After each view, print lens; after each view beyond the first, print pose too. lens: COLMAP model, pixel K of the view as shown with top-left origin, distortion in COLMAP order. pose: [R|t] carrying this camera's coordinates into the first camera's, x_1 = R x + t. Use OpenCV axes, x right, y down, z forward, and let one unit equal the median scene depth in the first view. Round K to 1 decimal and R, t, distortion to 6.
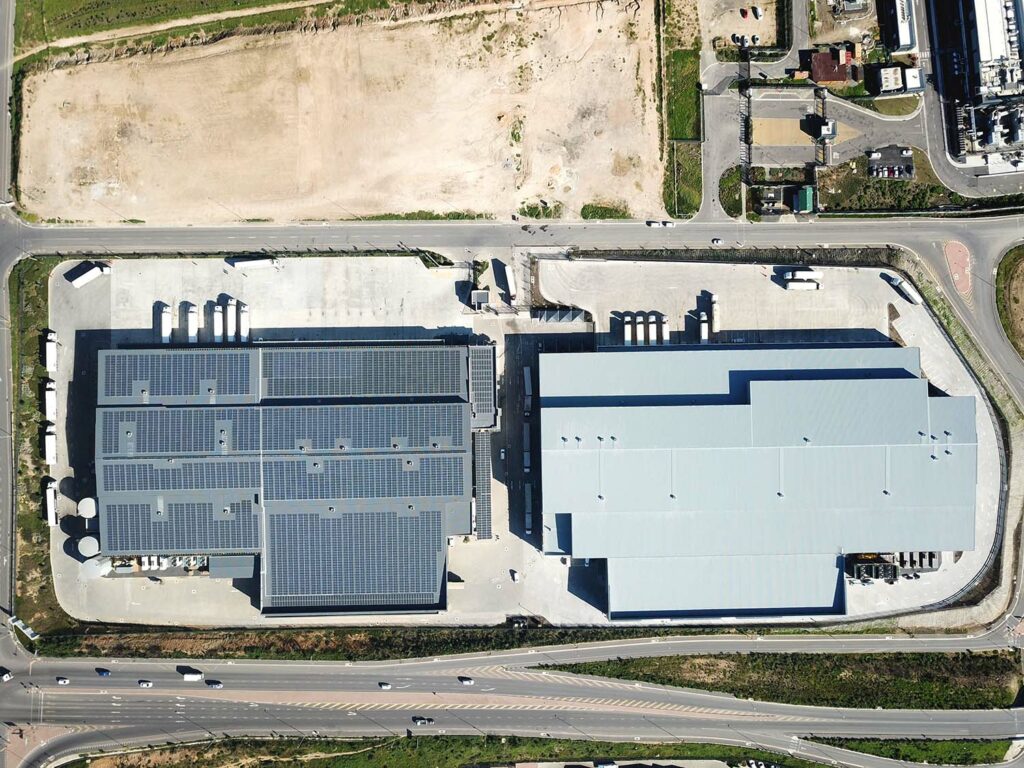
lens RADIAL K [[782.1, 0, 516.1], [0, 782.1, 384.6], [0, 0, 1]] dist [0.007469, -0.003444]
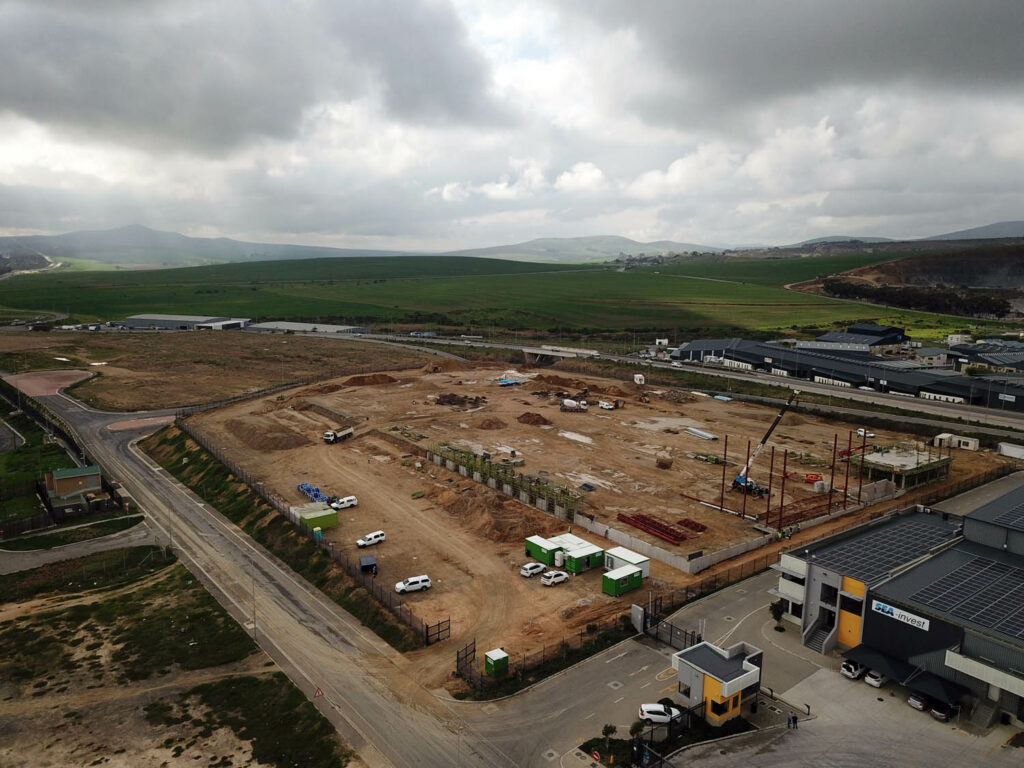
lens RADIAL K [[778.3, 0, 516.8], [0, 778.3, 385.4], [0, 0, 1]] dist [0.009447, -0.001245]
pose [[-0.587566, -0.163425, 0.792502, -0.189103], [0.807898, -0.063439, 0.585898, -0.299368], [-0.045475, 0.984514, 0.169305, 0.850742]]
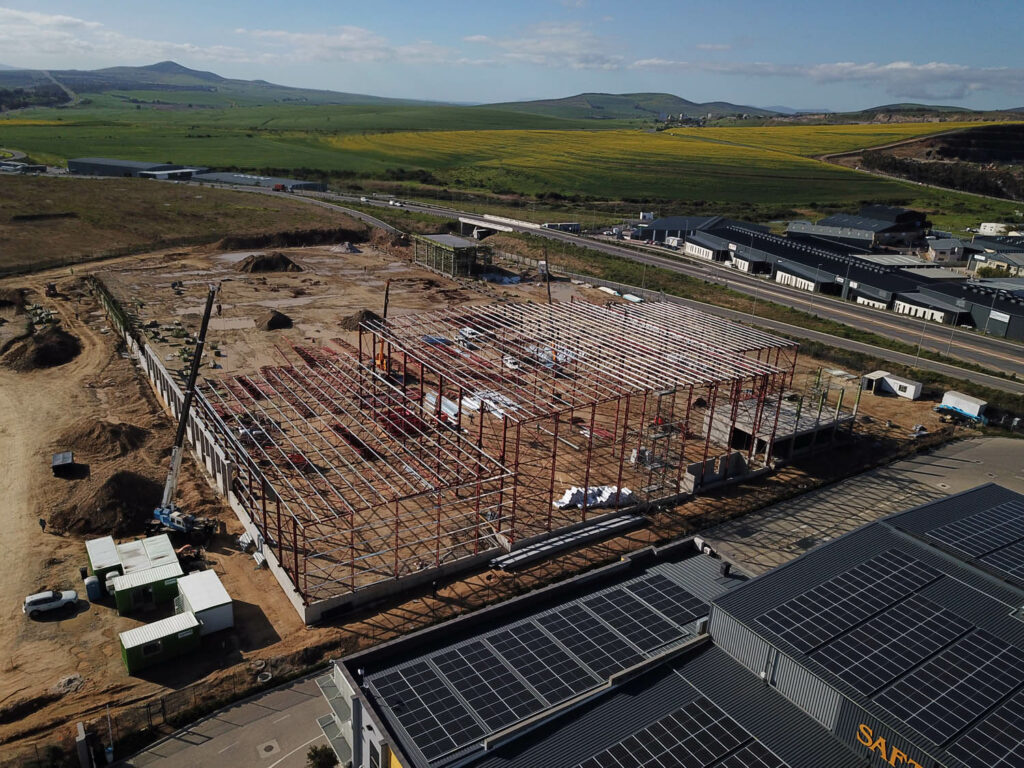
lens RADIAL K [[778.3, 0, 516.8], [0, 778.3, 385.4], [0, 0, 1]] dist [0.009447, -0.001245]
pose [[-0.535518, -0.329389, 0.777640, -0.148271], [0.840377, -0.116702, 0.529289, -0.094876], [-0.083589, 0.936954, 0.339307, 0.849920]]
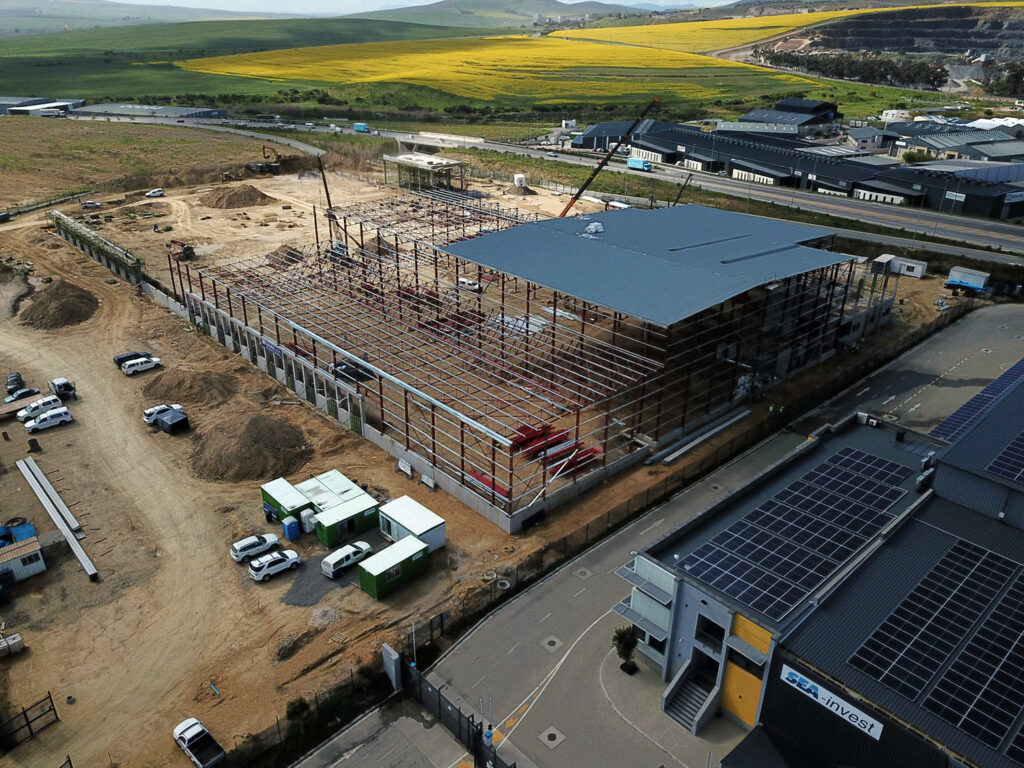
lens RADIAL K [[777.8, 0, 516.6], [0, 777.8, 383.4], [0, 0, 1]] dist [0.008568, 0.003594]
pose [[-0.664102, -0.342510, 0.664571, -0.107111], [0.746407, -0.252679, 0.615654, -0.163651], [-0.042944, 0.904898, 0.423457, 0.854595]]
